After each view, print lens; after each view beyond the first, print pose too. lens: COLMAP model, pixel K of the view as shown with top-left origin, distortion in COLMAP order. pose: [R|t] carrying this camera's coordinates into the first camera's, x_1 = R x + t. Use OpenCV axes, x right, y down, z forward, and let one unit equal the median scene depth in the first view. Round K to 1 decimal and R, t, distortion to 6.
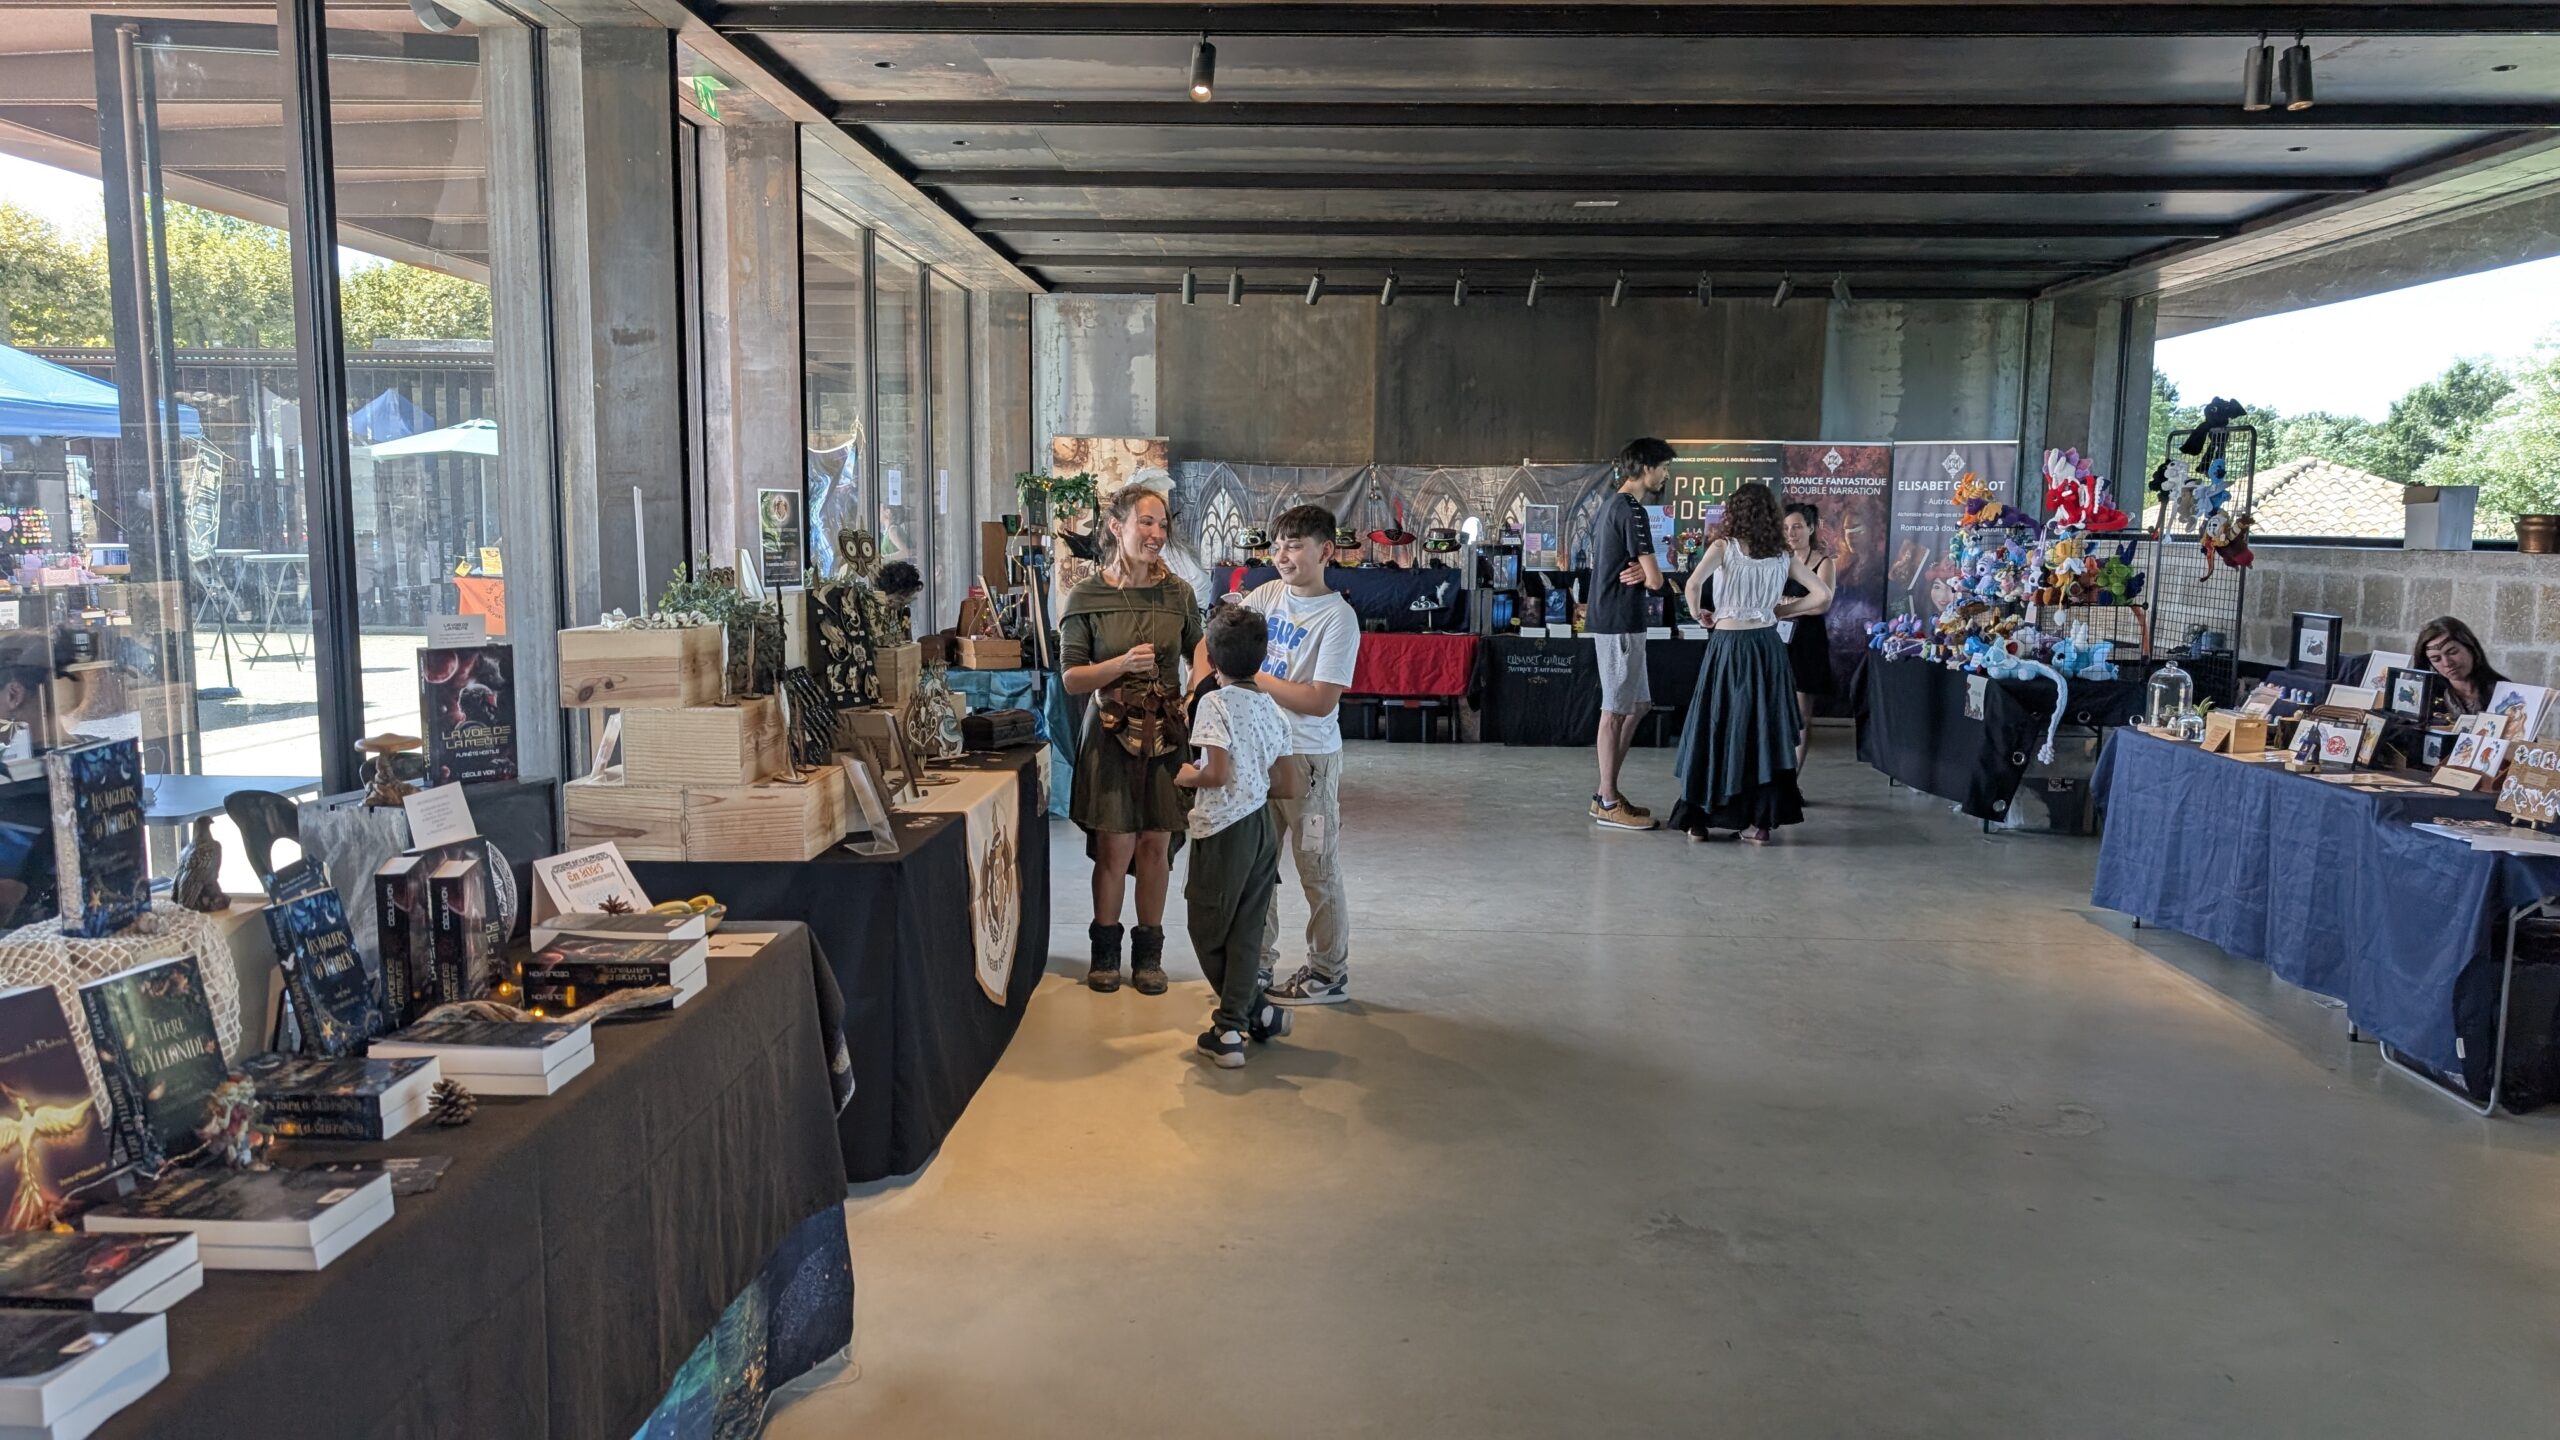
lens RADIAL K [[1624.0, 0, 1280.0], [0, 1624.0, 720.0], [0, 0, 1]] dist [0.107494, -0.110376]
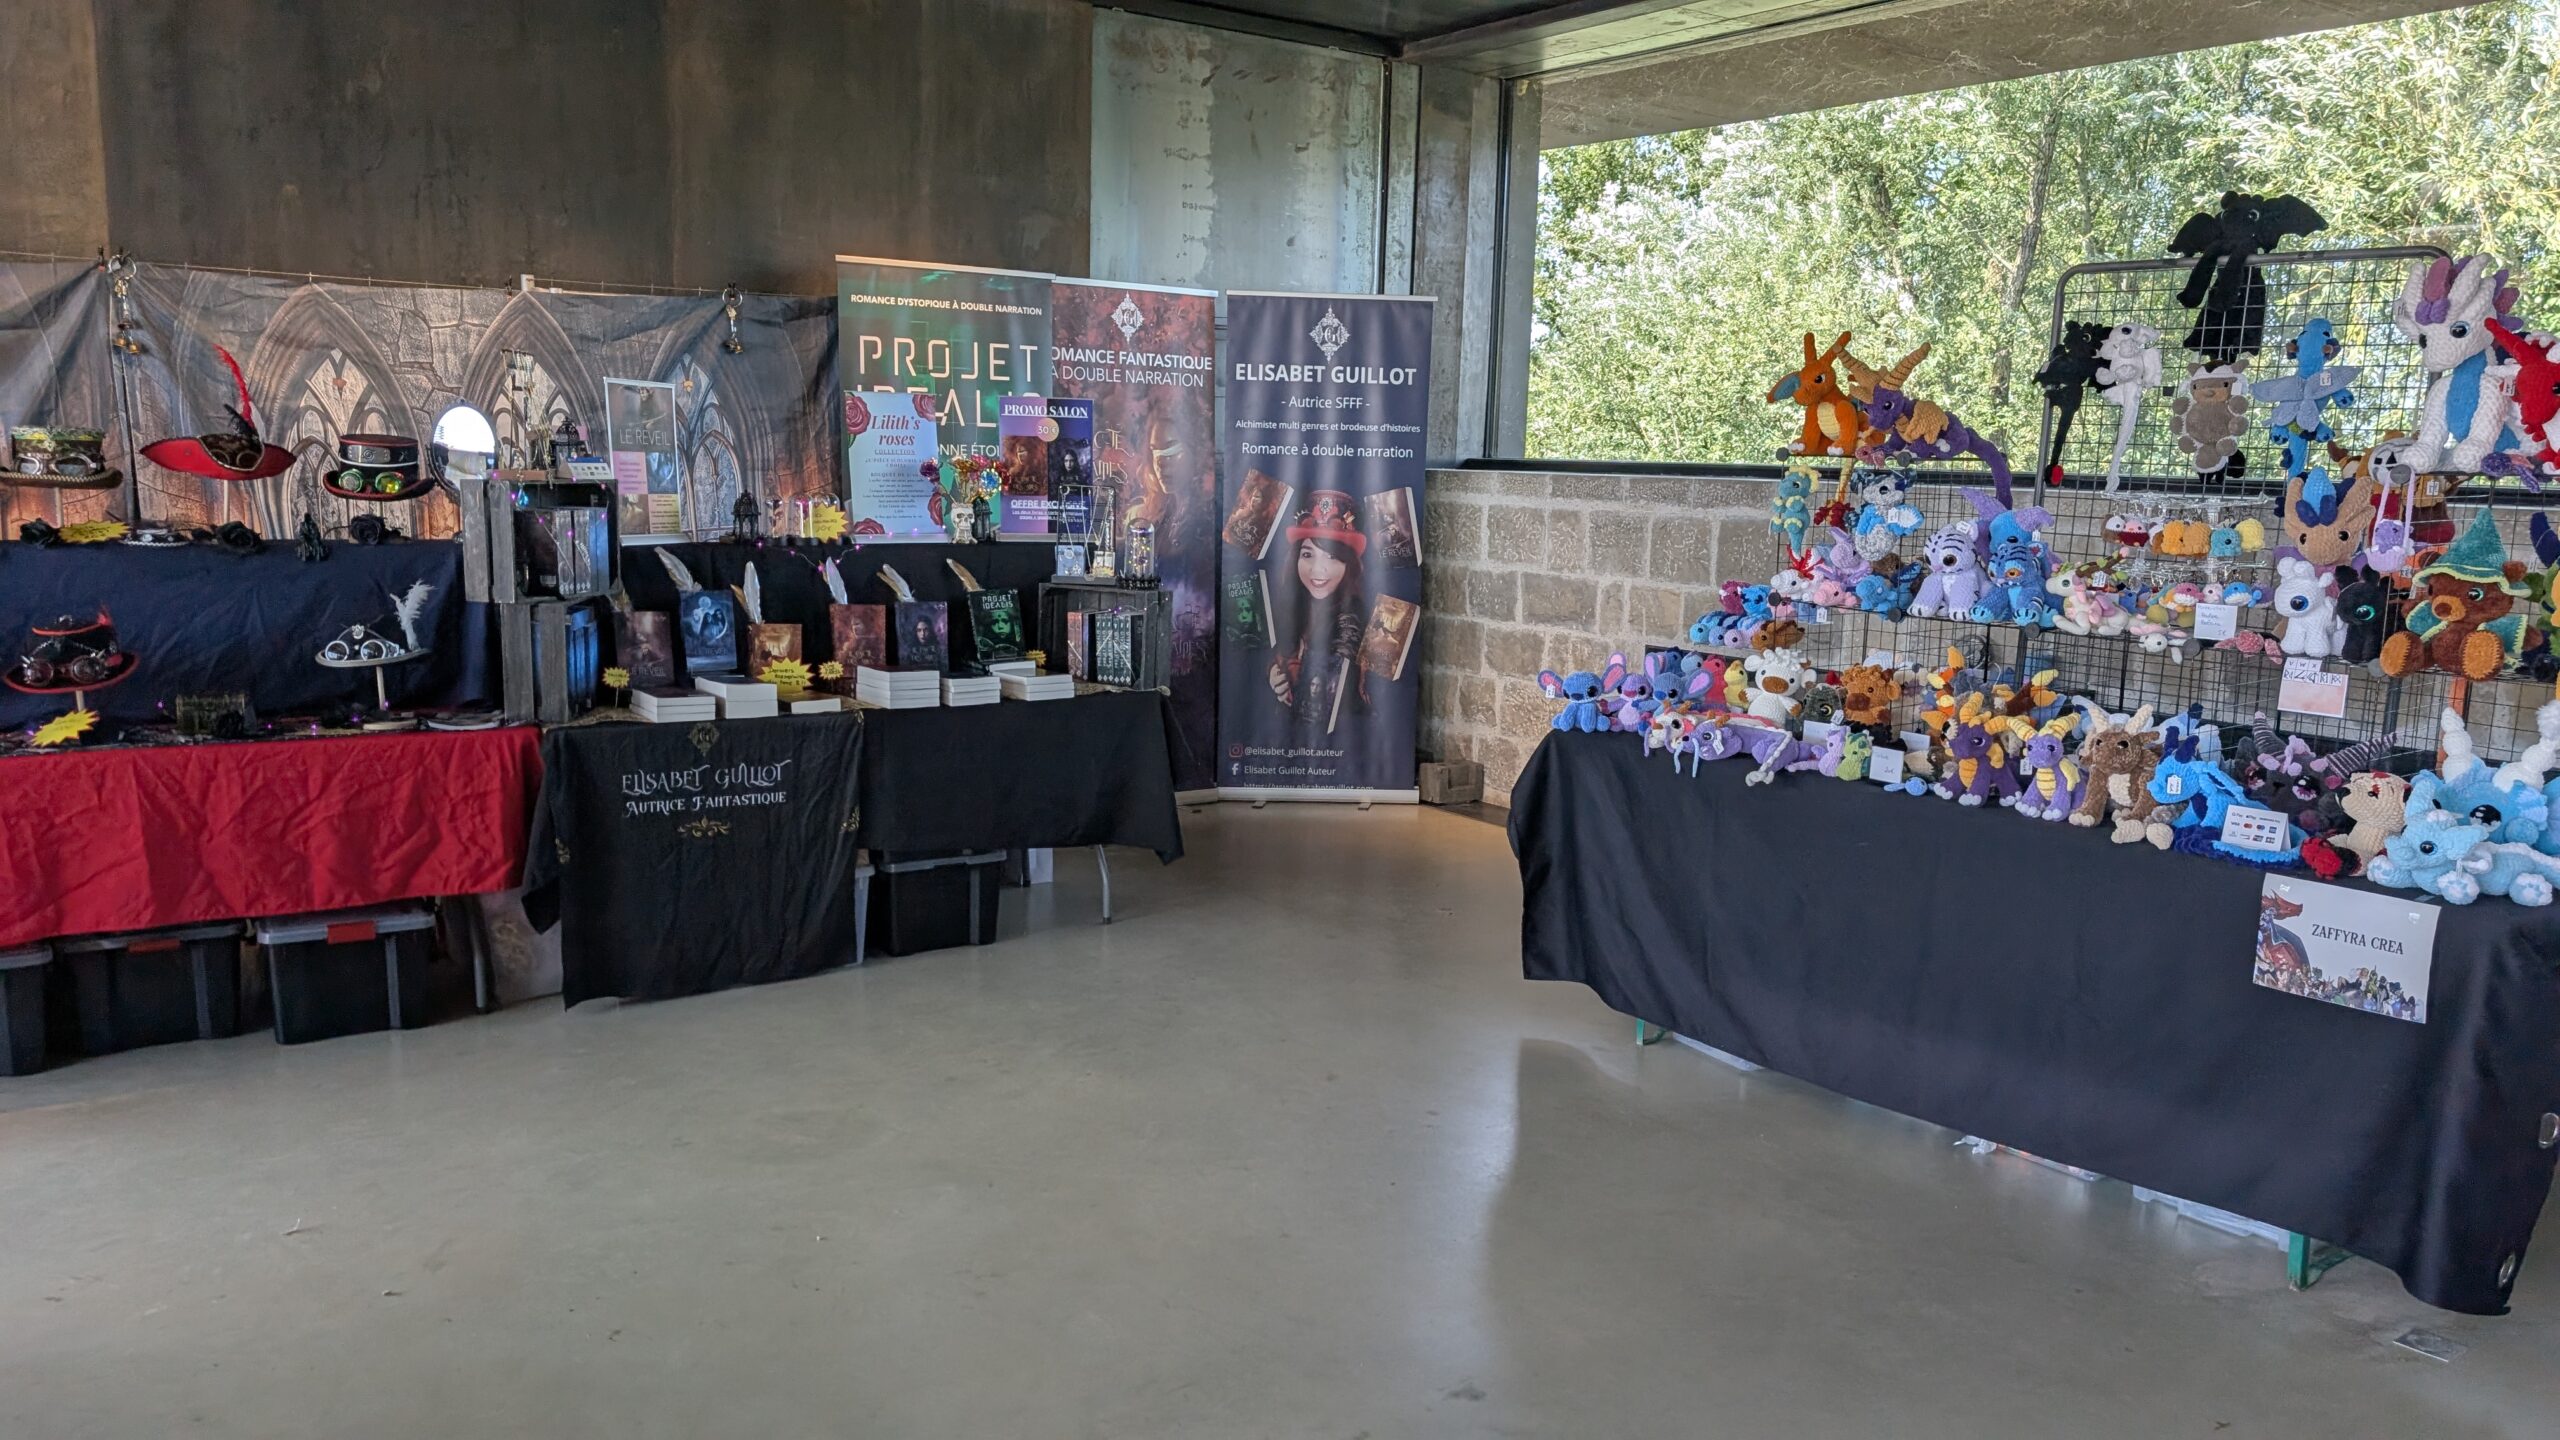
lens RADIAL K [[1832.5, 0, 1188.5], [0, 1832.5, 710.5], [0, 0, 1]] dist [0.070486, -0.056503]
pose [[0.806242, -0.076934, 0.586562, -0.004877], [0.057672, 0.997007, 0.051496, -0.061715], [-0.588768, -0.007690, 0.808266, 0.511837]]
